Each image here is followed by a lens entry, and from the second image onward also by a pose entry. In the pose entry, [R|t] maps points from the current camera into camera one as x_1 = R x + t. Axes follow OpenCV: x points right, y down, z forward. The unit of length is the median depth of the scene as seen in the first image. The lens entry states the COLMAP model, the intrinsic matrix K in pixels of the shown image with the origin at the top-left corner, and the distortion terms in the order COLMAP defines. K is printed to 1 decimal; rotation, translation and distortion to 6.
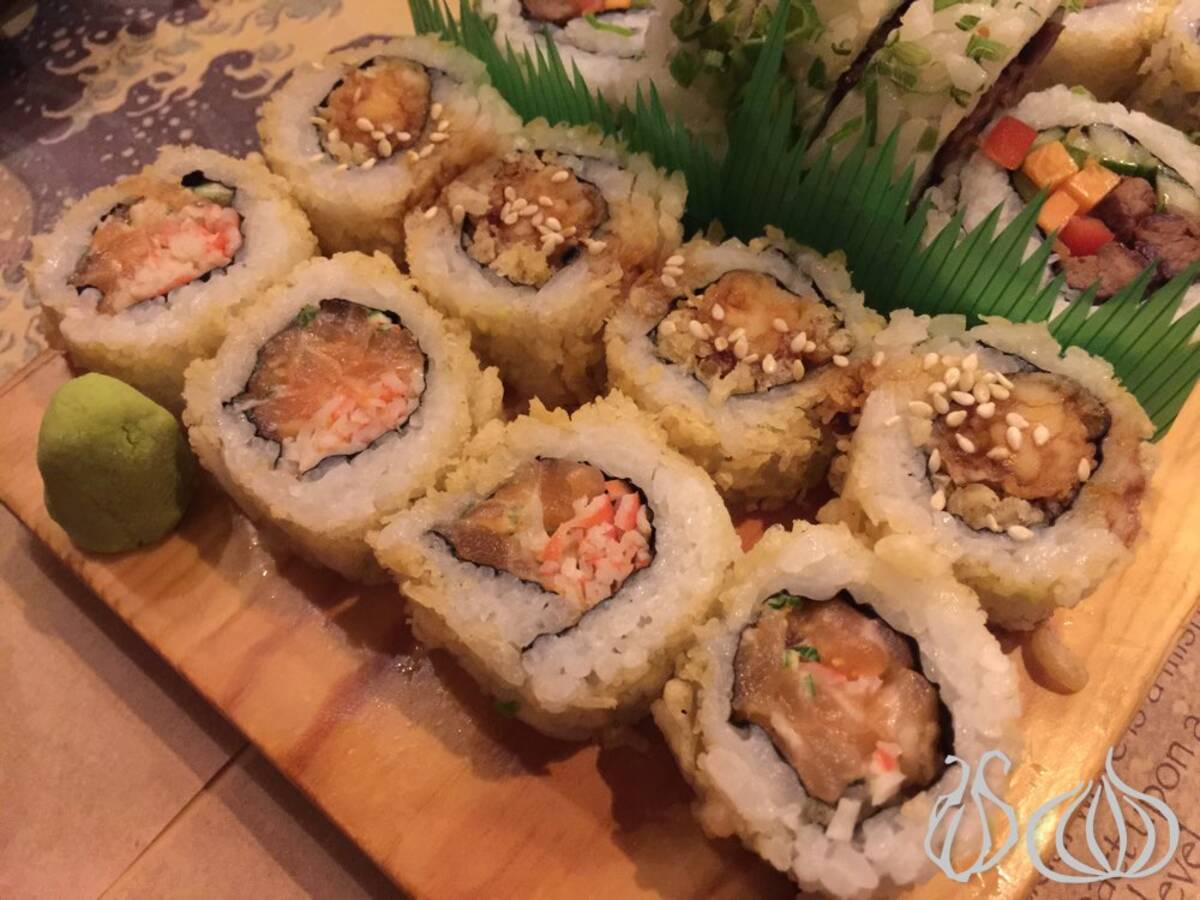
lens RADIAL K [[1066.8, 0, 586.7], [0, 1066.8, 454.6], [0, 0, 1]] dist [0.081183, -0.162187]
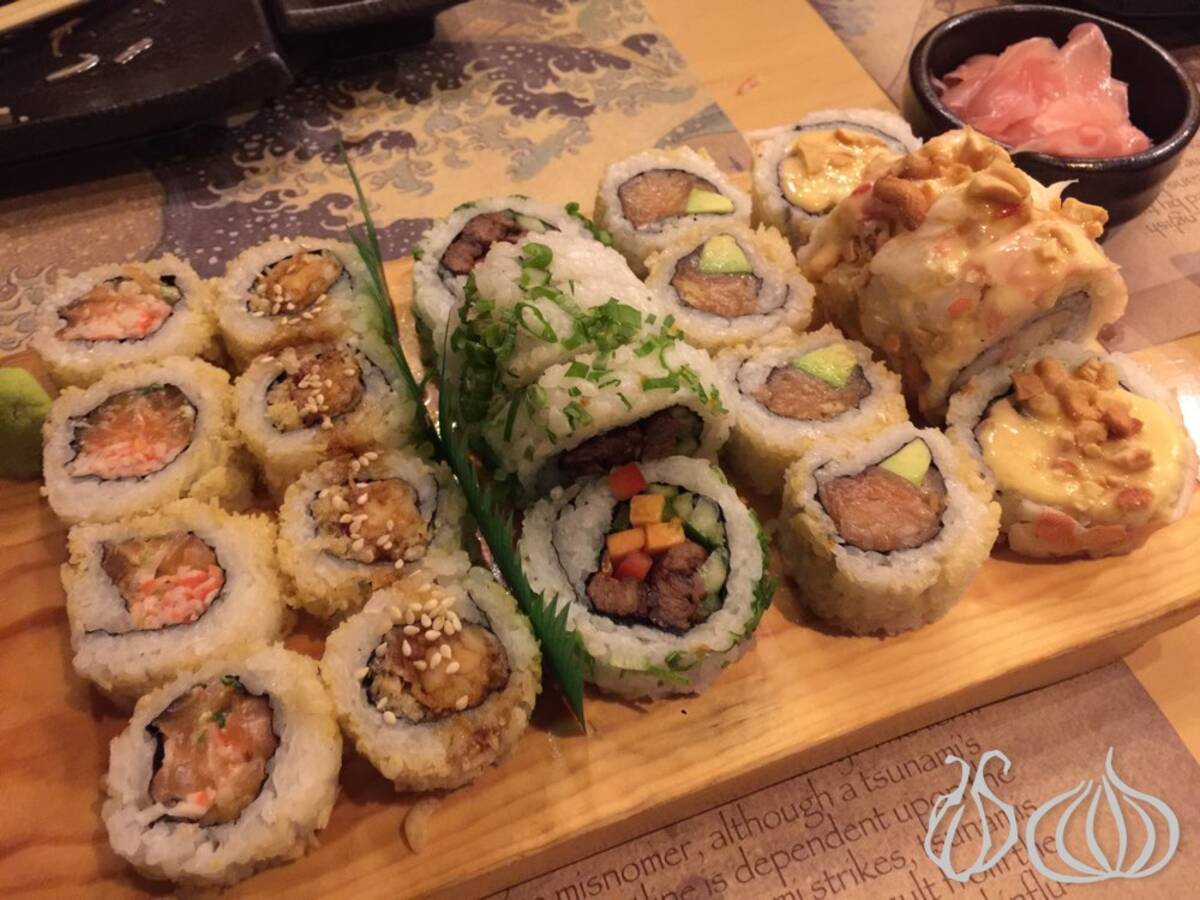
lens RADIAL K [[1066.8, 0, 588.6], [0, 1066.8, 445.3], [0, 0, 1]] dist [0.081183, -0.162187]
pose [[0.868305, 0.414020, -0.273191, 0.740698], [-0.440538, 0.896792, -0.041111, -0.267421], [0.227975, 0.156048, 0.961081, -0.337240]]
